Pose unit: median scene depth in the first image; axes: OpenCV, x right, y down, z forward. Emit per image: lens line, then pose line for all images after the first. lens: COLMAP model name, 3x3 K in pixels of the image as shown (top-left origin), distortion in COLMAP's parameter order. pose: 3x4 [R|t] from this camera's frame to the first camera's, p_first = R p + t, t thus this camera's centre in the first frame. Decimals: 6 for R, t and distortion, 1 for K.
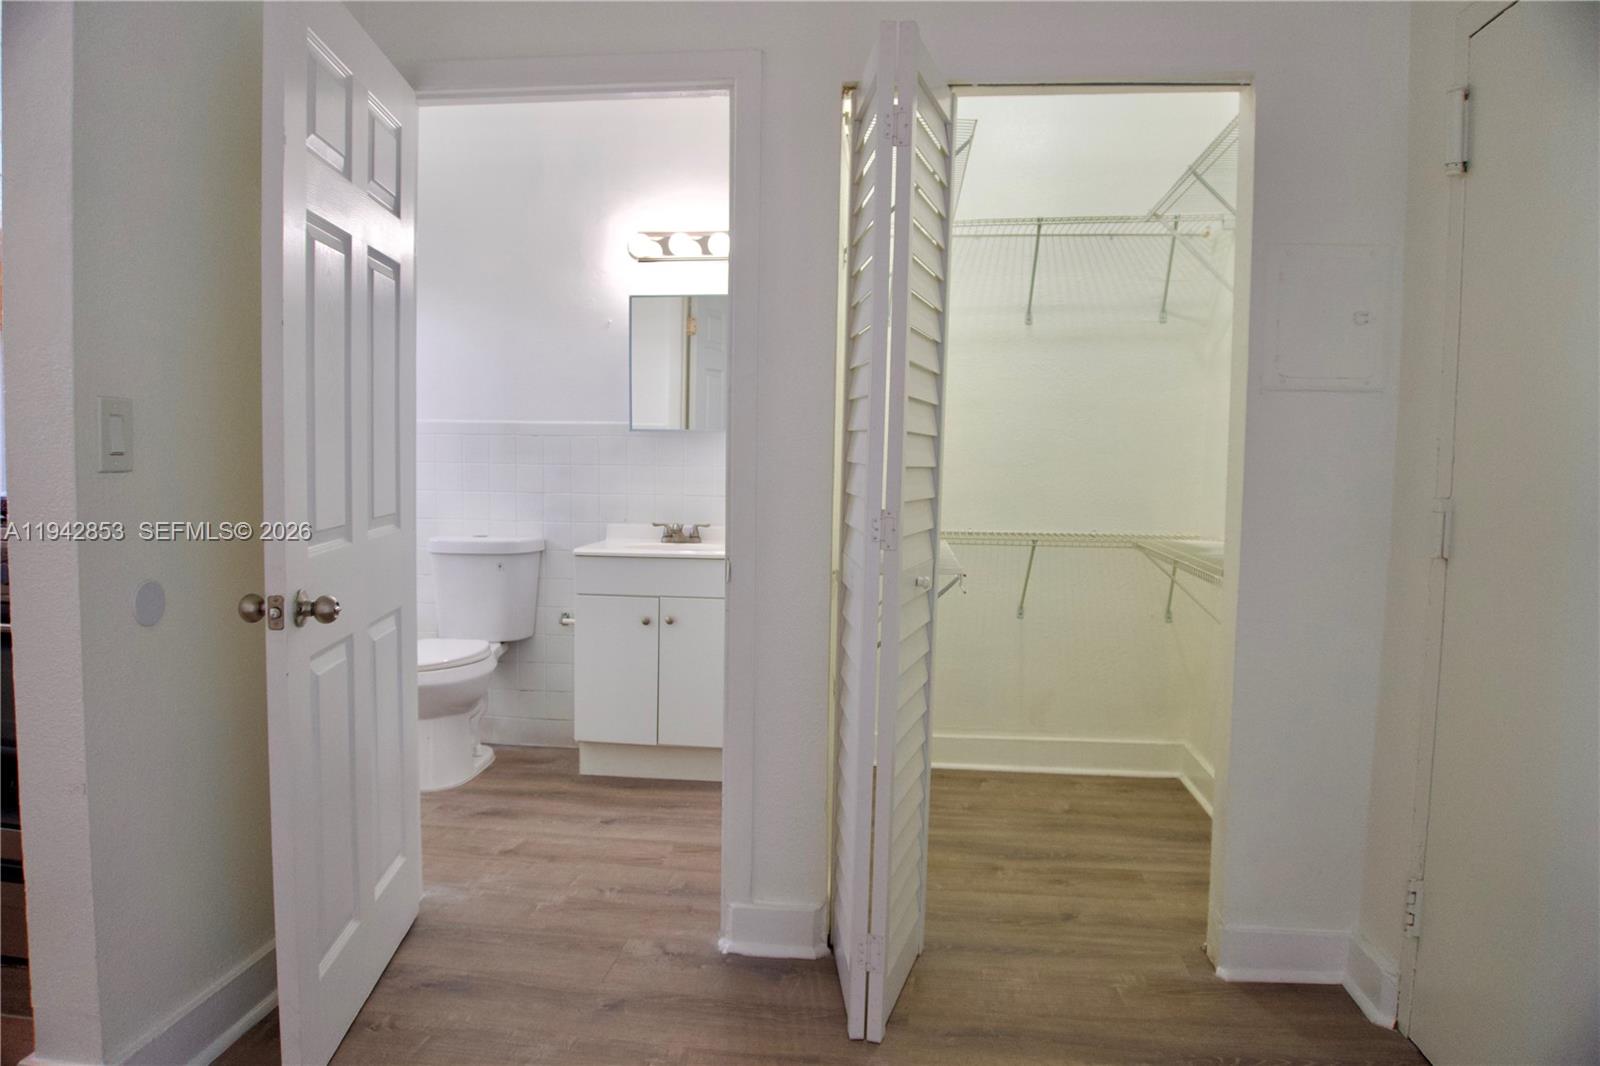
lens RADIAL K [[1081.1, 0, 803.2], [0, 1081.1, 528.9], [0, 0, 1]] dist [-0.068942, 0.041816]
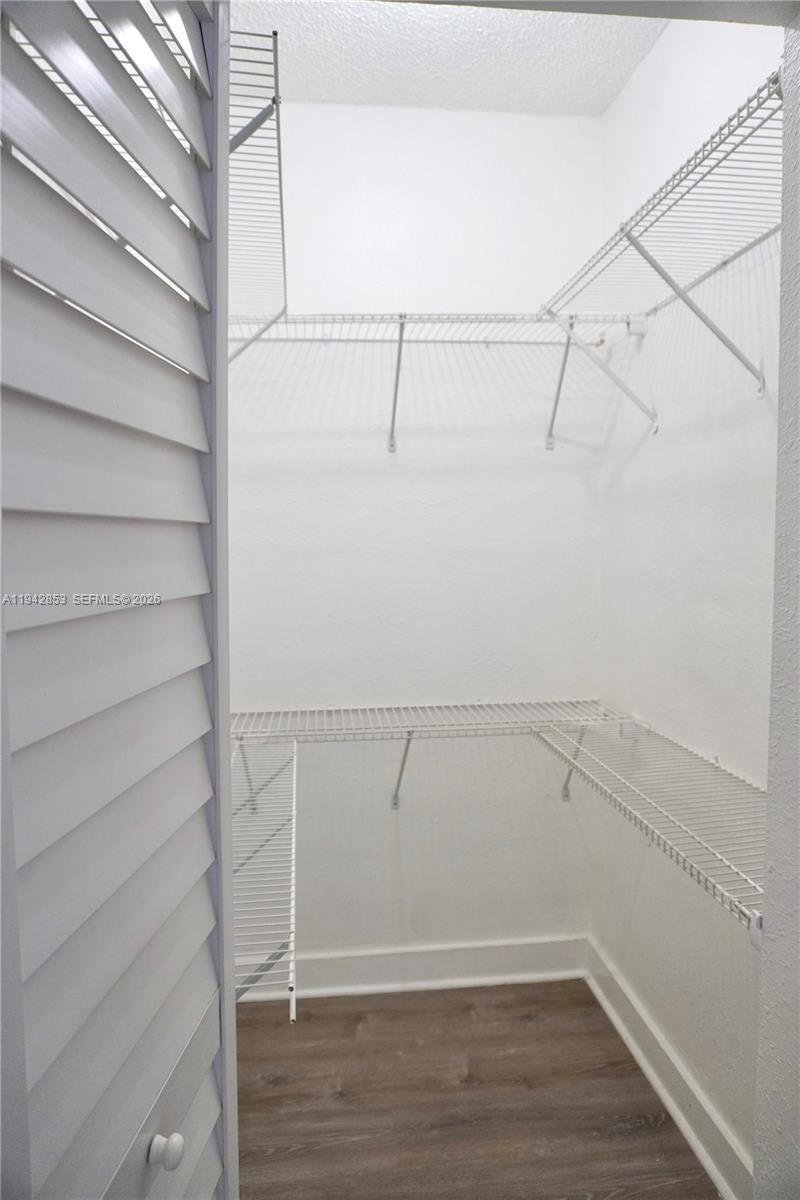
lens RADIAL K [[786.6, 0, 400.0], [0, 786.6, 600.0], [0, 0, 1]] dist [-0.063438, 0.036791]
pose [[0.975923, -0.042018, 0.214032, 0.086853], [0.038720, 0.999058, 0.019576, -0.092685], [-0.214653, -0.010818, 0.976630, 0.432965]]
